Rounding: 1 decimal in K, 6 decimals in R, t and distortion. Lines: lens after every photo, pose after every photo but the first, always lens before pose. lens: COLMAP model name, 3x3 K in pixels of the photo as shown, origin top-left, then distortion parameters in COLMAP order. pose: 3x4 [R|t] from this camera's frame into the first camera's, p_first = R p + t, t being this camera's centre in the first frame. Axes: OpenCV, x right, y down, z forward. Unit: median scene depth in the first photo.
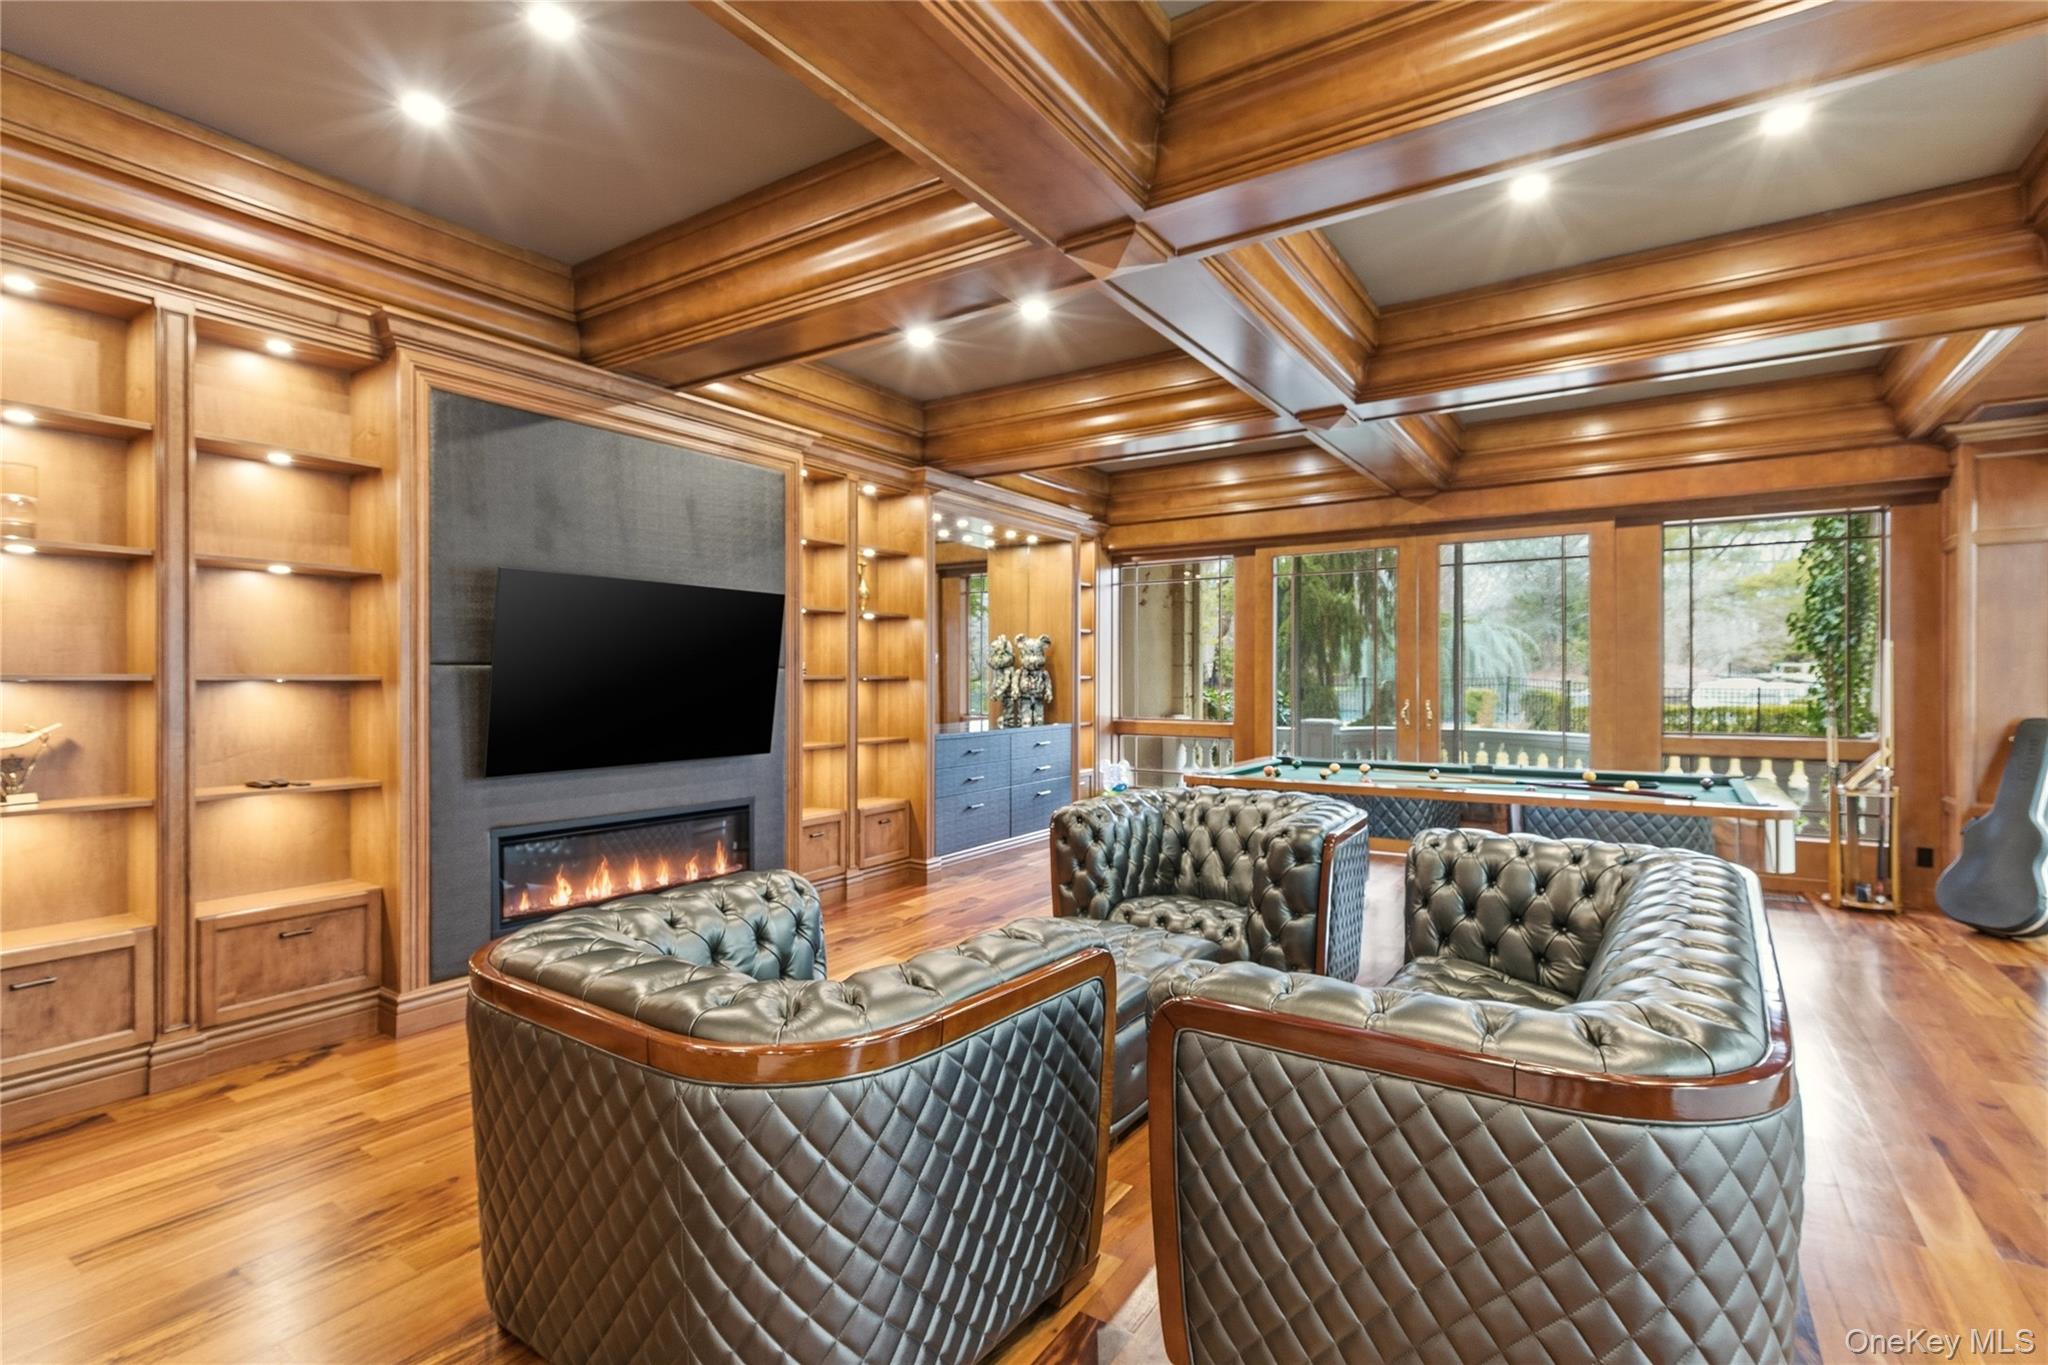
lens RADIAL K [[937.2, 0, 1028.8], [0, 937.2, 681.2], [0, 0, 1]] dist [0.007936, -0.002611]
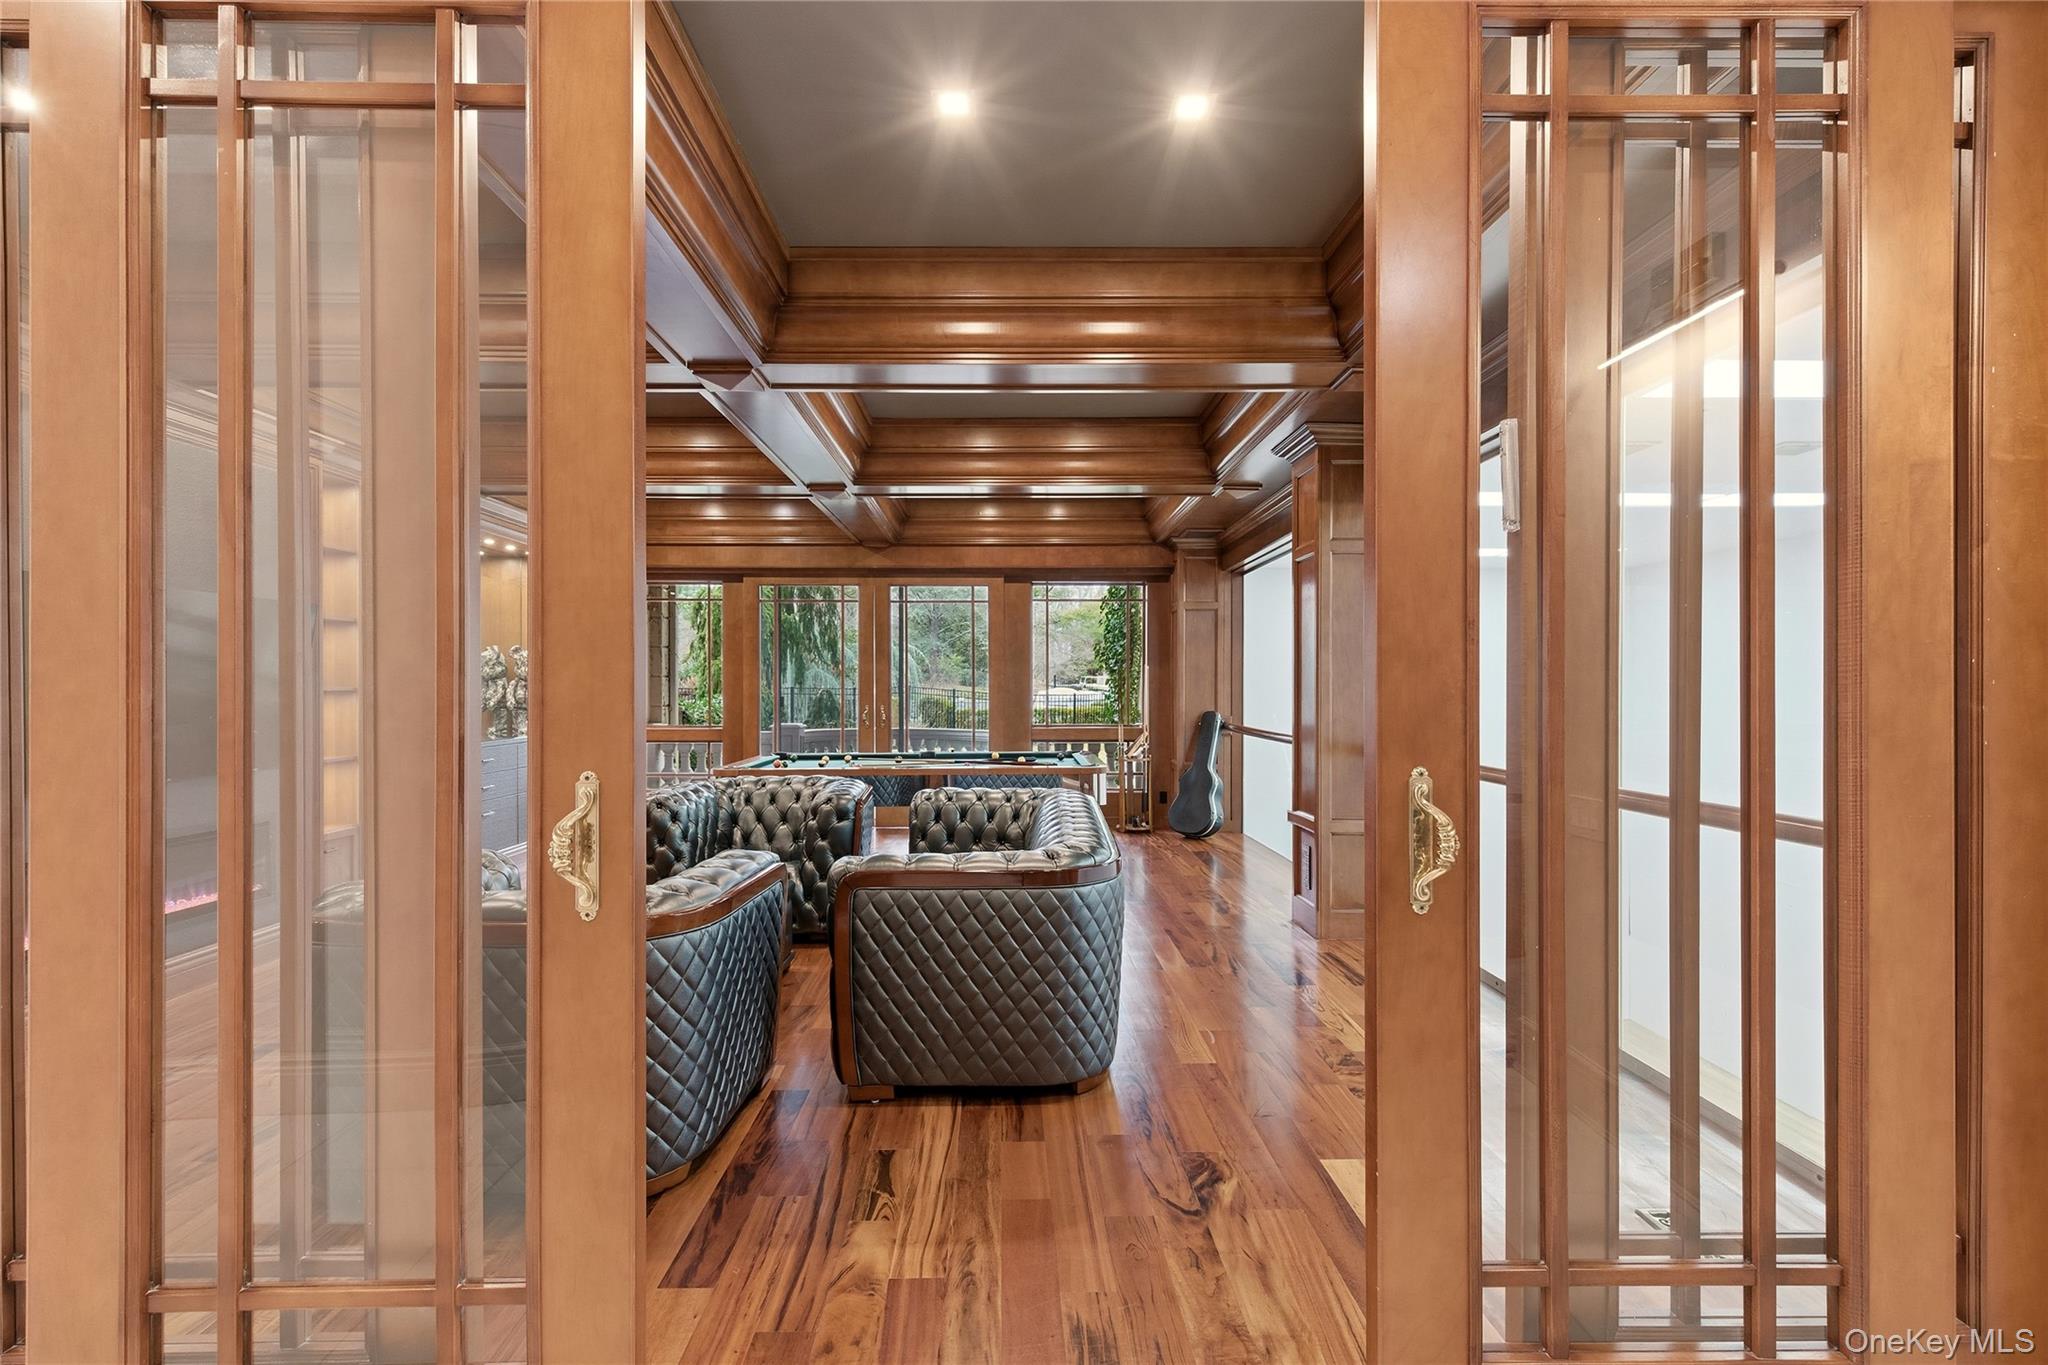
lens RADIAL K [[937.2, 0, 1019.3], [0, 937.2, 690.0], [0, 0, 1]] dist [0.007936, -0.002611]
pose [[0.821356, -0.002166, 0.570412, -0.203525], [0.002336, 0.999997, 0.000434, -0.001767], [-0.570412, 0.000976, 0.821358, -0.216718]]
